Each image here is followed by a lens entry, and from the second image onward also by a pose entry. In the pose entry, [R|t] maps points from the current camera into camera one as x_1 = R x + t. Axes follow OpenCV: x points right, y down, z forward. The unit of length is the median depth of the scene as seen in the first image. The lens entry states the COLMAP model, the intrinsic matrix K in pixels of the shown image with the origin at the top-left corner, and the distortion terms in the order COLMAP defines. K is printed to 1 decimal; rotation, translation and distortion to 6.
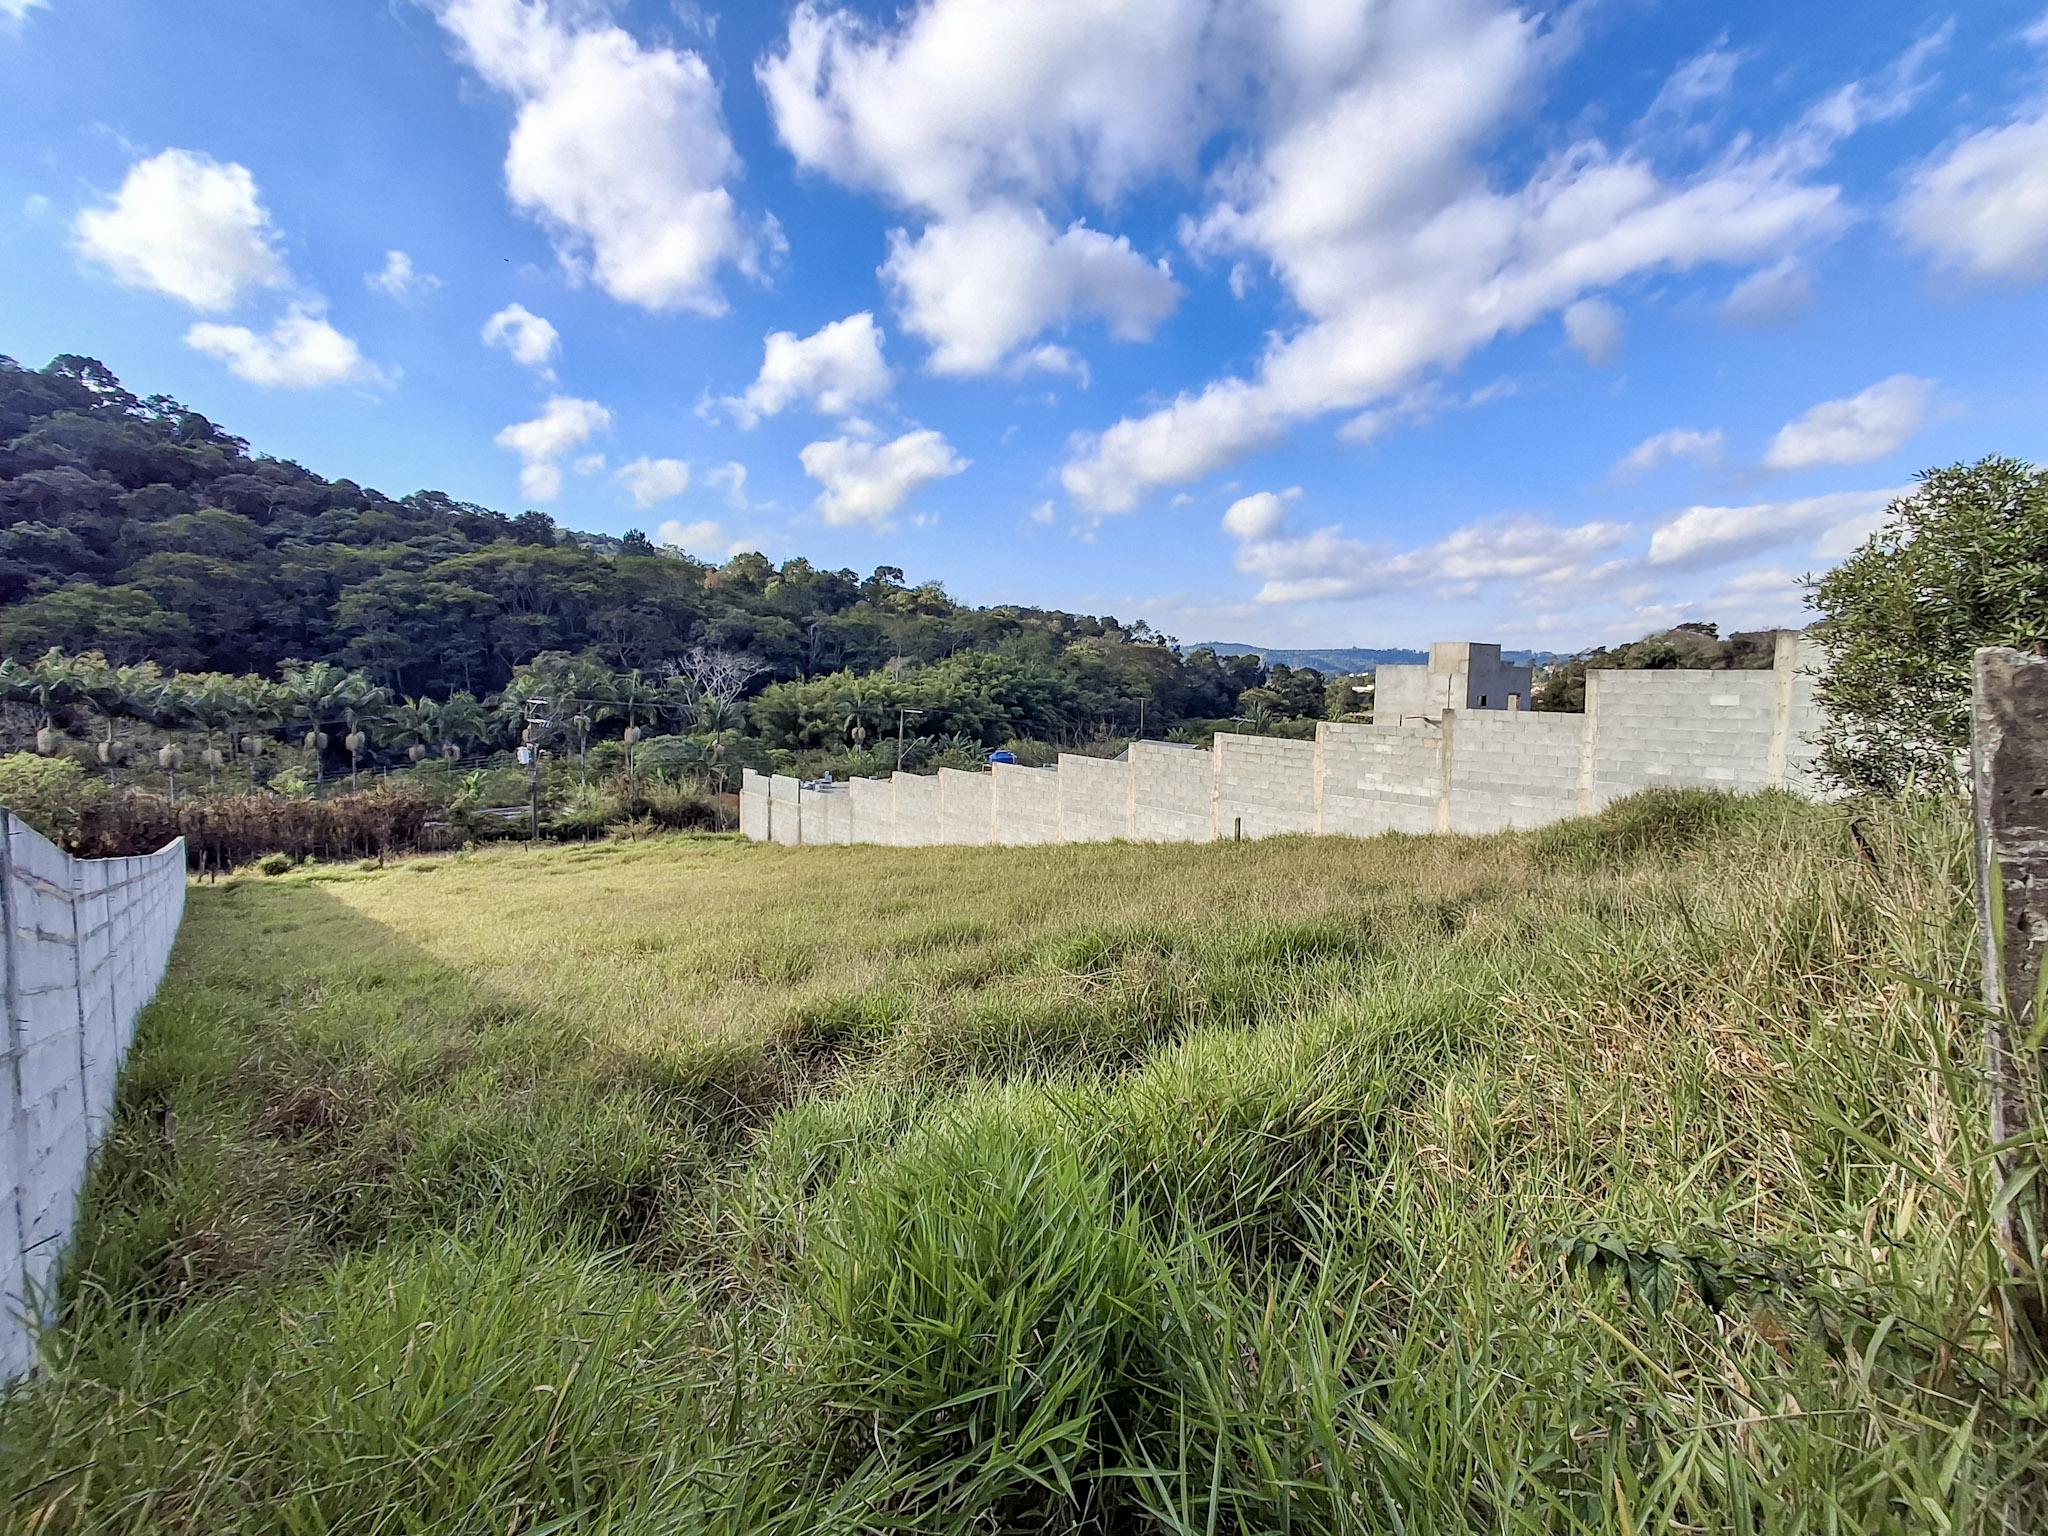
lens RADIAL K [[923.2, 0, 1022.5], [0, 923.2, 754.1], [0, 0, 1]] dist [-0.000144, 0.005035]
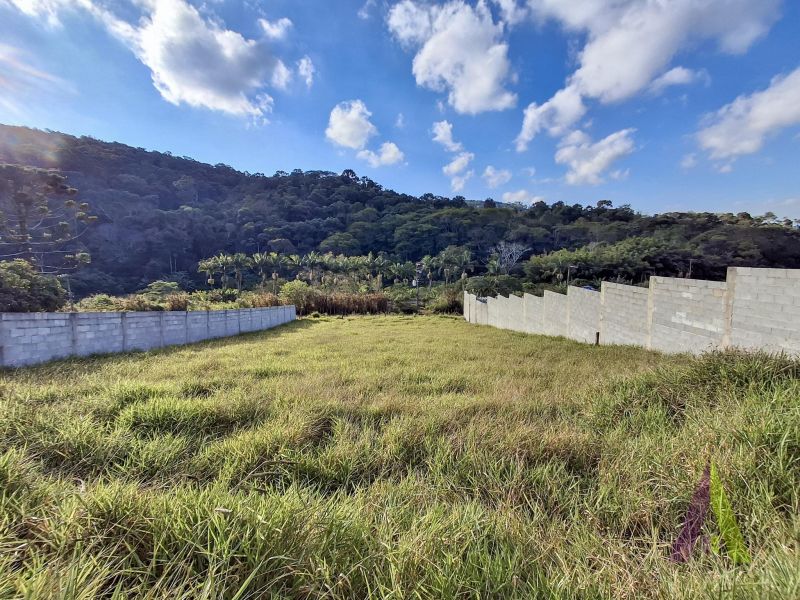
lens RADIAL K [[360.6, 0, 399.6], [0, 360.6, 297.9], [0, 0, 1]] dist [-0.000144, 0.005035]
pose [[0.775597, 0.047920, -0.629407, 0.059472], [-0.022199, 0.998568, 0.048671, -0.002837], [0.630838, -0.023777, 0.775550, 0.043522]]
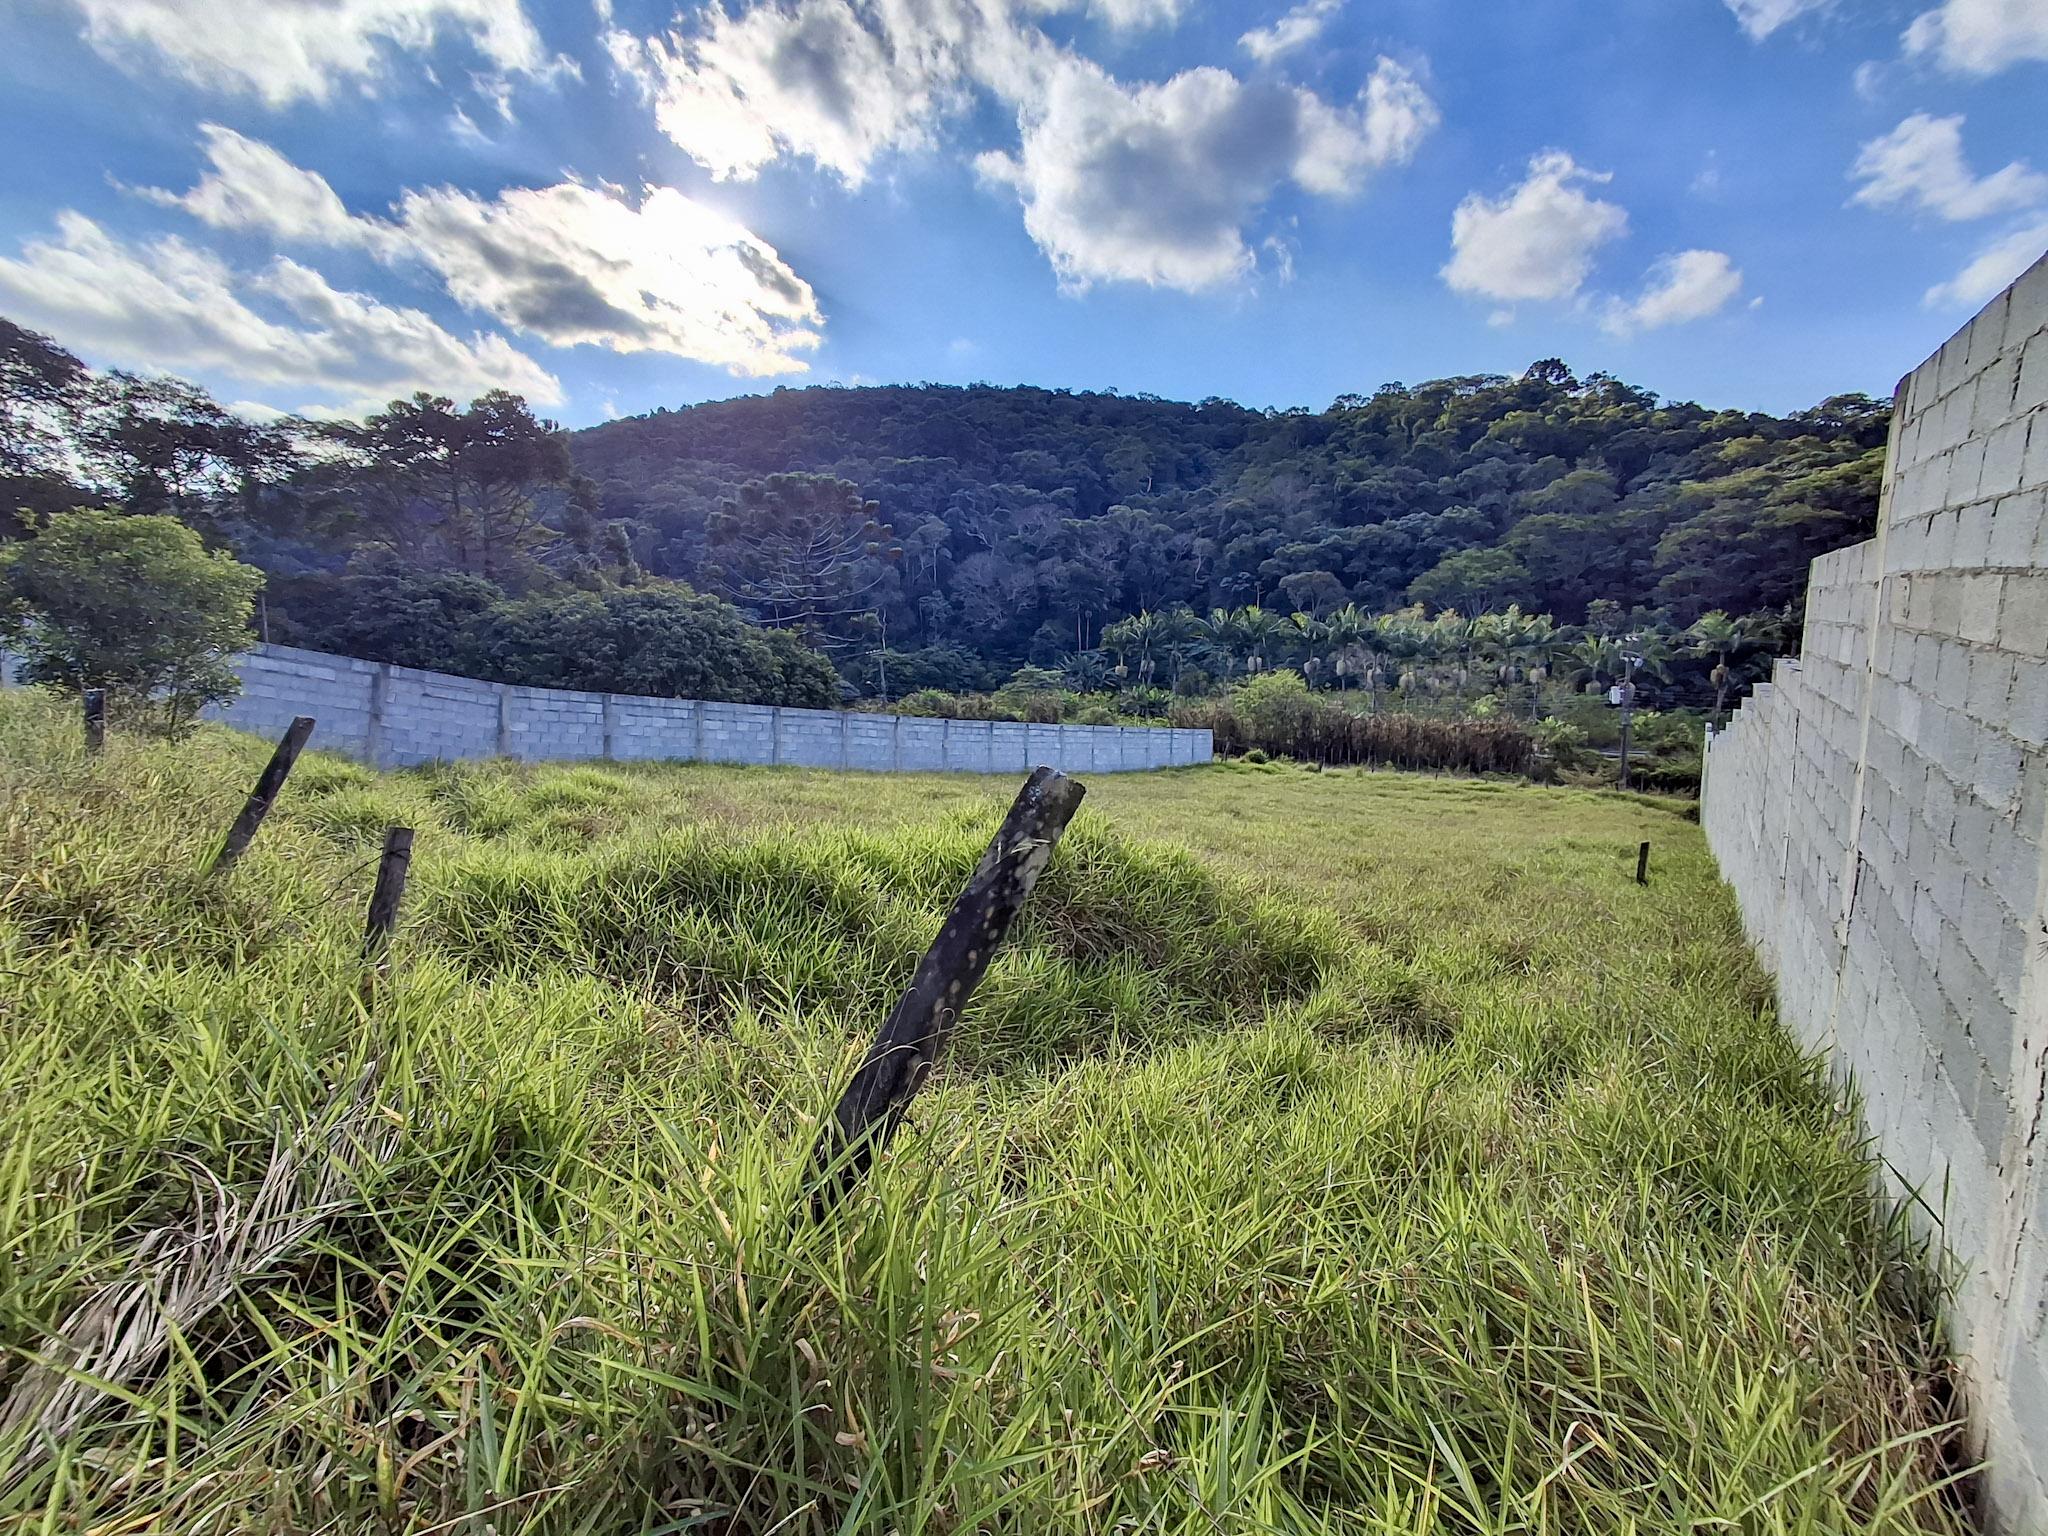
lens RADIAL K [[923.2, 0, 1027.4], [0, 923.2, 758.1], [0, 0, 1]] dist [-0.000144, 0.005035]
pose [[0.228062, 0.122295, -0.965936, 0.112960], [-0.053185, 0.992164, 0.113059, -0.004463], [0.972193, 0.025588, 0.232779, 0.081352]]
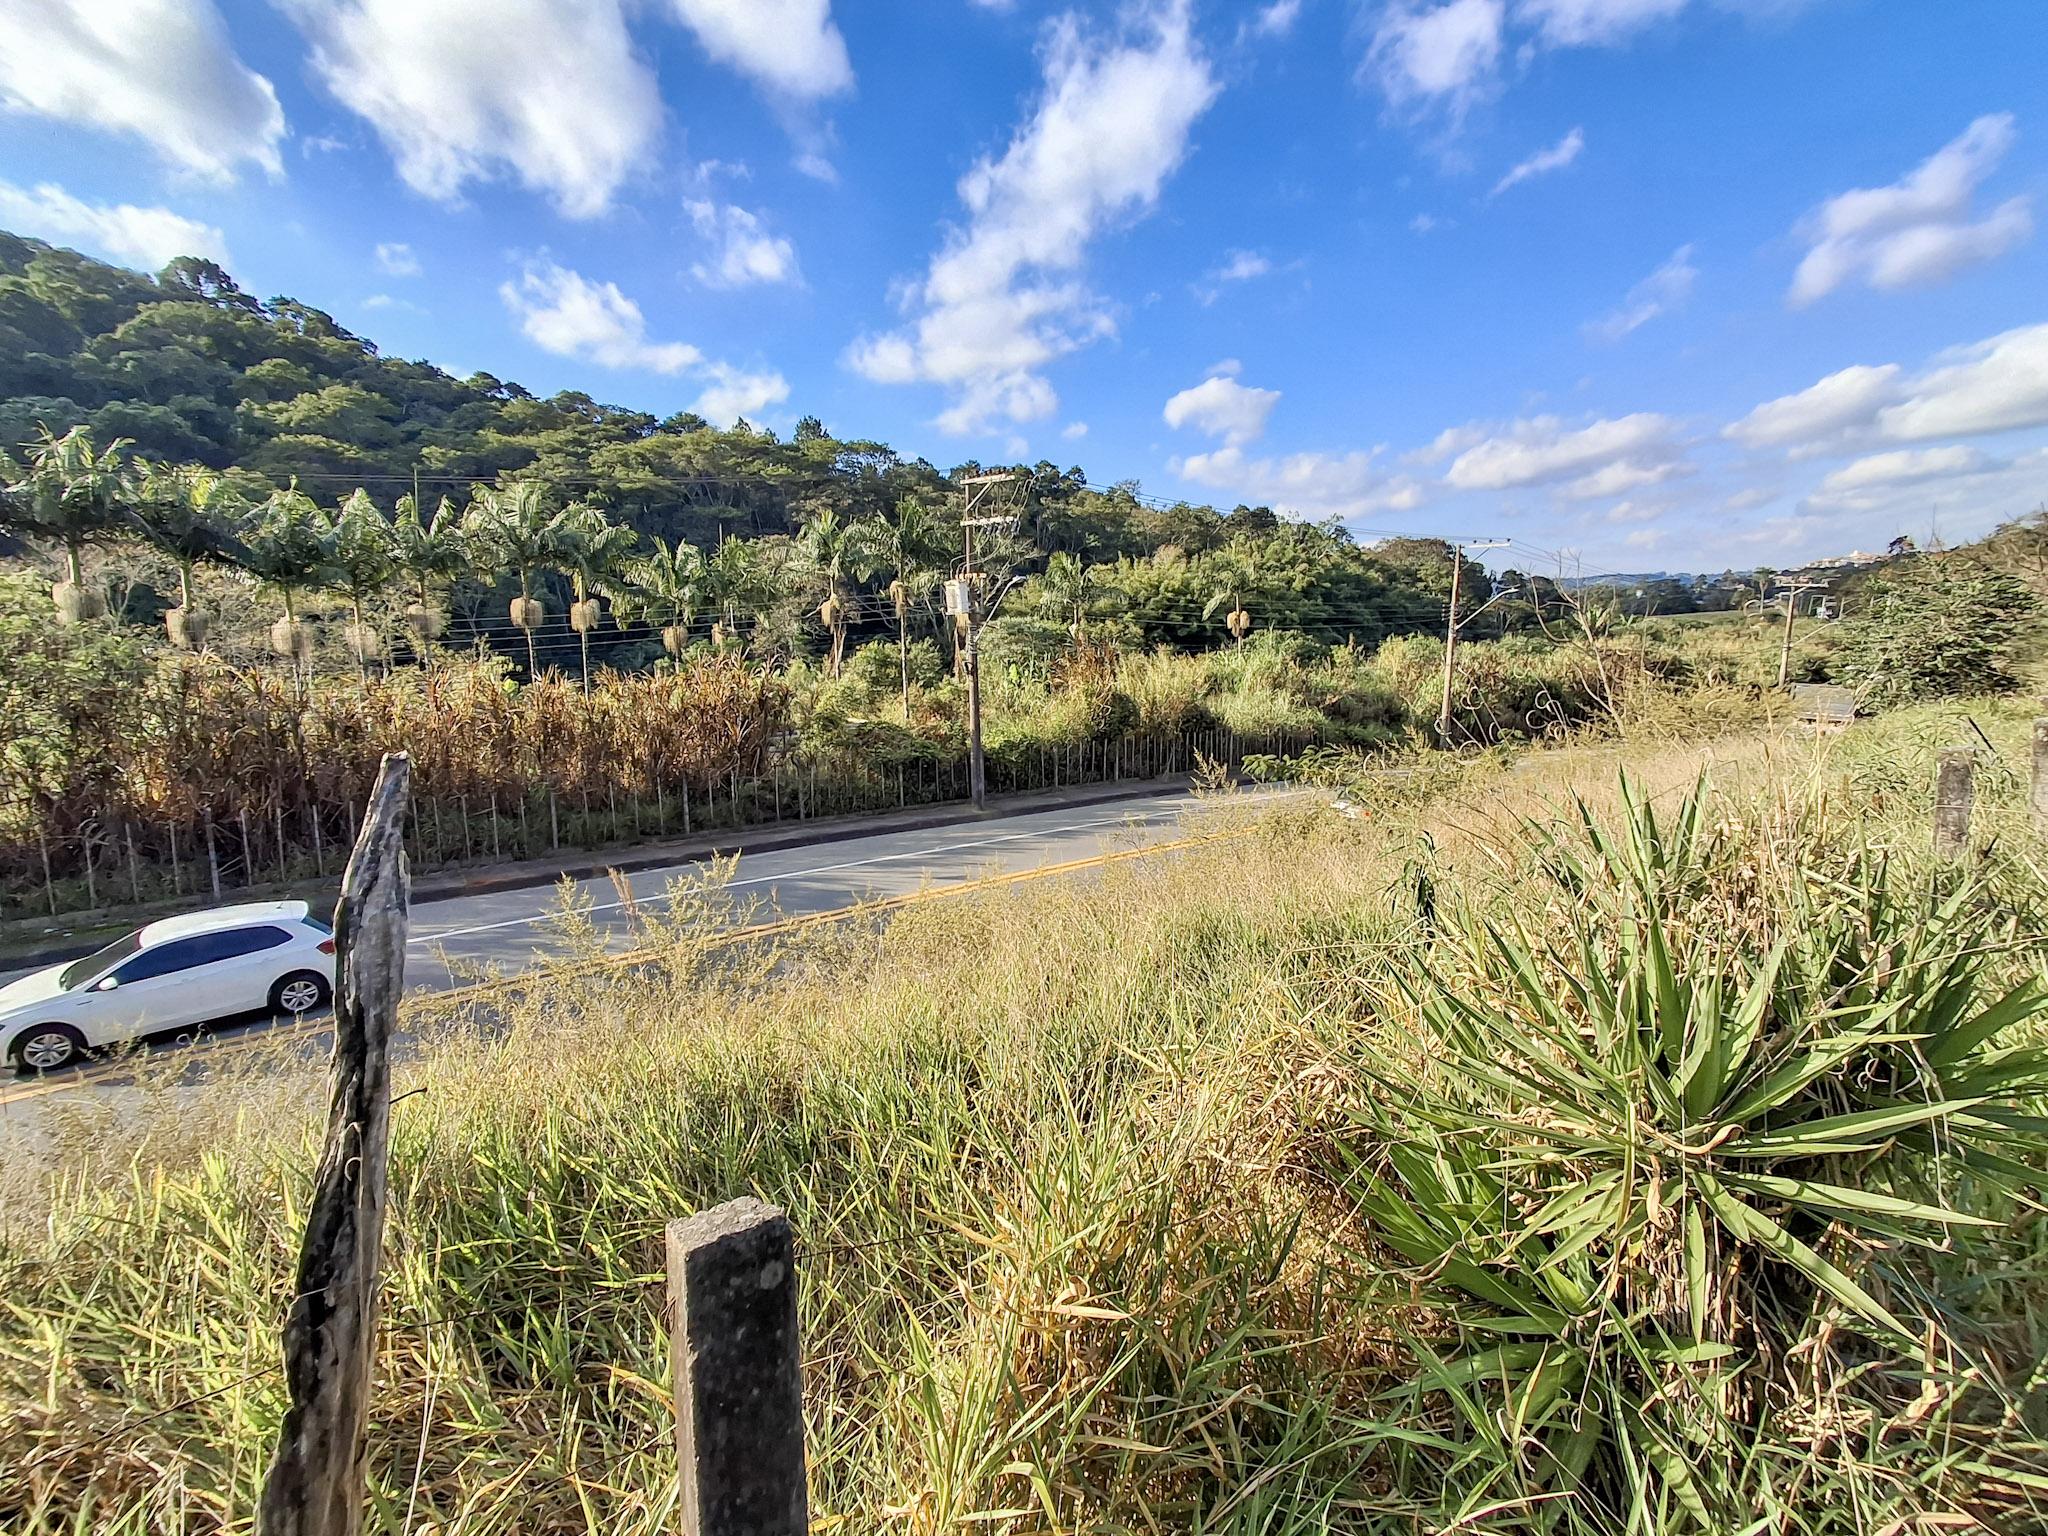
lens RADIAL K [[923.2, 0, 1025.6], [0, 923.2, 765.6], [0, 0, 1]] dist [-0.000144, 0.005035]
pose [[0.994824, -0.017069, -0.100168, -0.201018], [0.024291, 0.997157, 0.071330, 0.023813], [0.098666, -0.073394, 0.992410, 0.228419]]
